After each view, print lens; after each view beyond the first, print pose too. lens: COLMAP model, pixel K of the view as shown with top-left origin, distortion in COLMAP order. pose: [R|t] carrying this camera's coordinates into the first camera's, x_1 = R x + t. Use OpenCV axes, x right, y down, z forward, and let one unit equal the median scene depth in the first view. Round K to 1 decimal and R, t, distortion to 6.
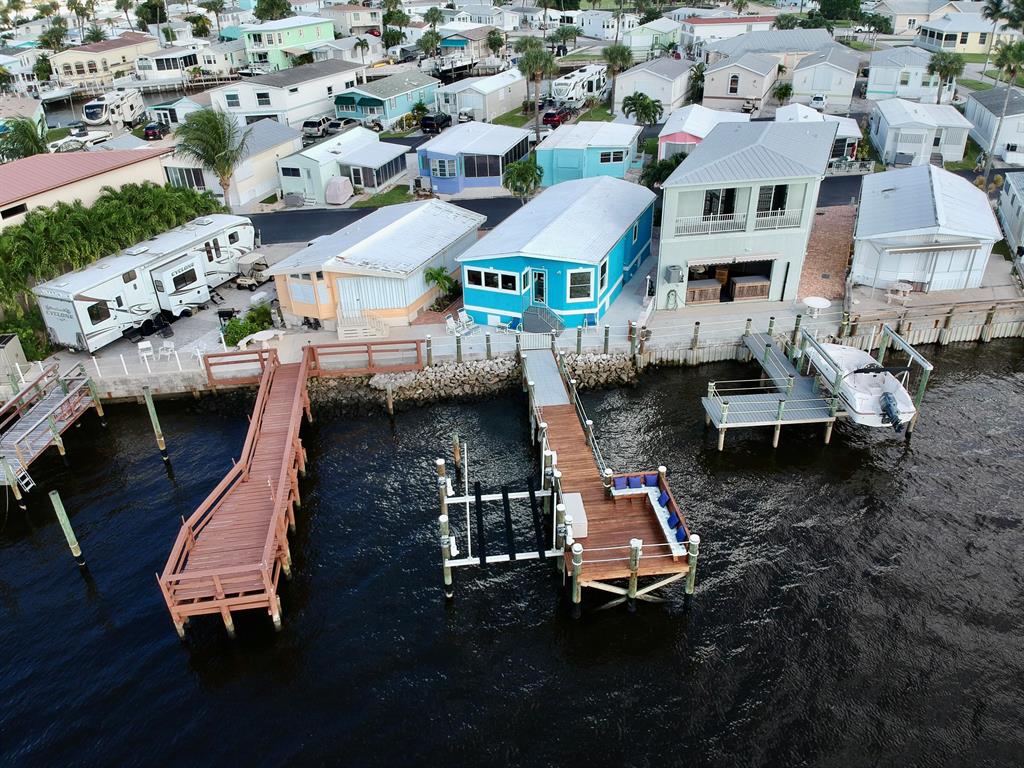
lens RADIAL K [[750.9, 0, 512.0], [0, 750.9, 384.0], [0, 0, 1]] dist [0.091219, -0.171546]
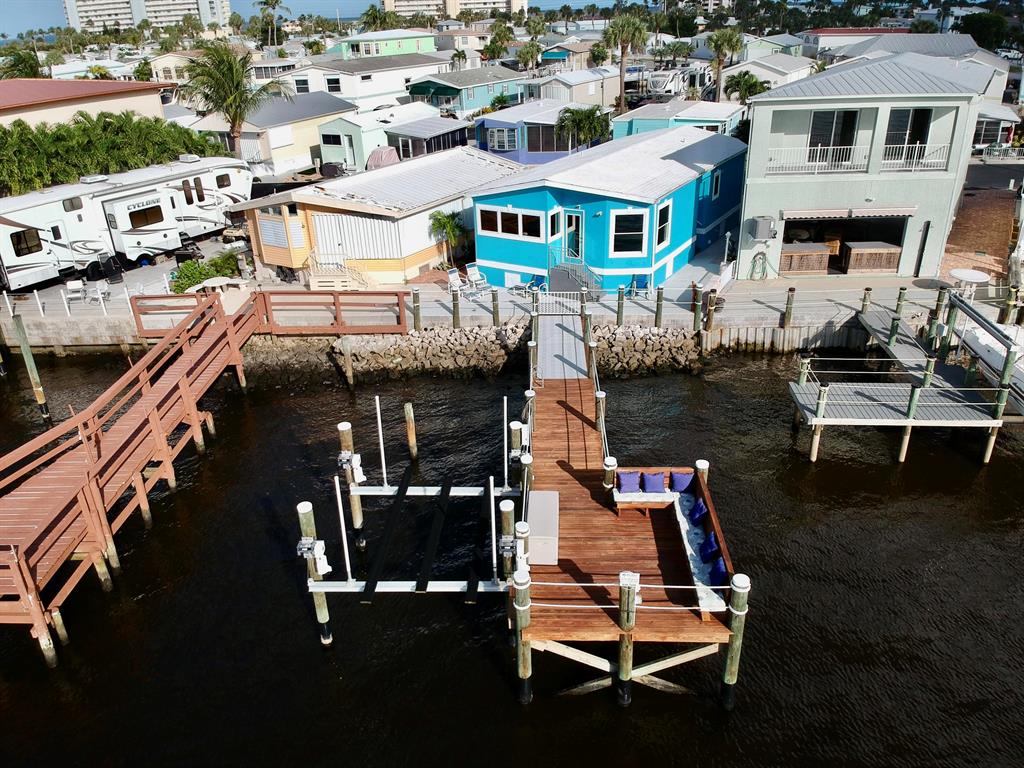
lens RADIAL K [[750.9, 0, 512.0], [0, 750.9, 384.0], [0, 0, 1]] dist [0.091219, -0.171546]
pose [[0.988565, 0.060268, -0.138227, 0.088773], [-0.068574, 0.996065, -0.056137, 0.063983], [0.134300, 0.064974, 0.988808, 0.264137]]
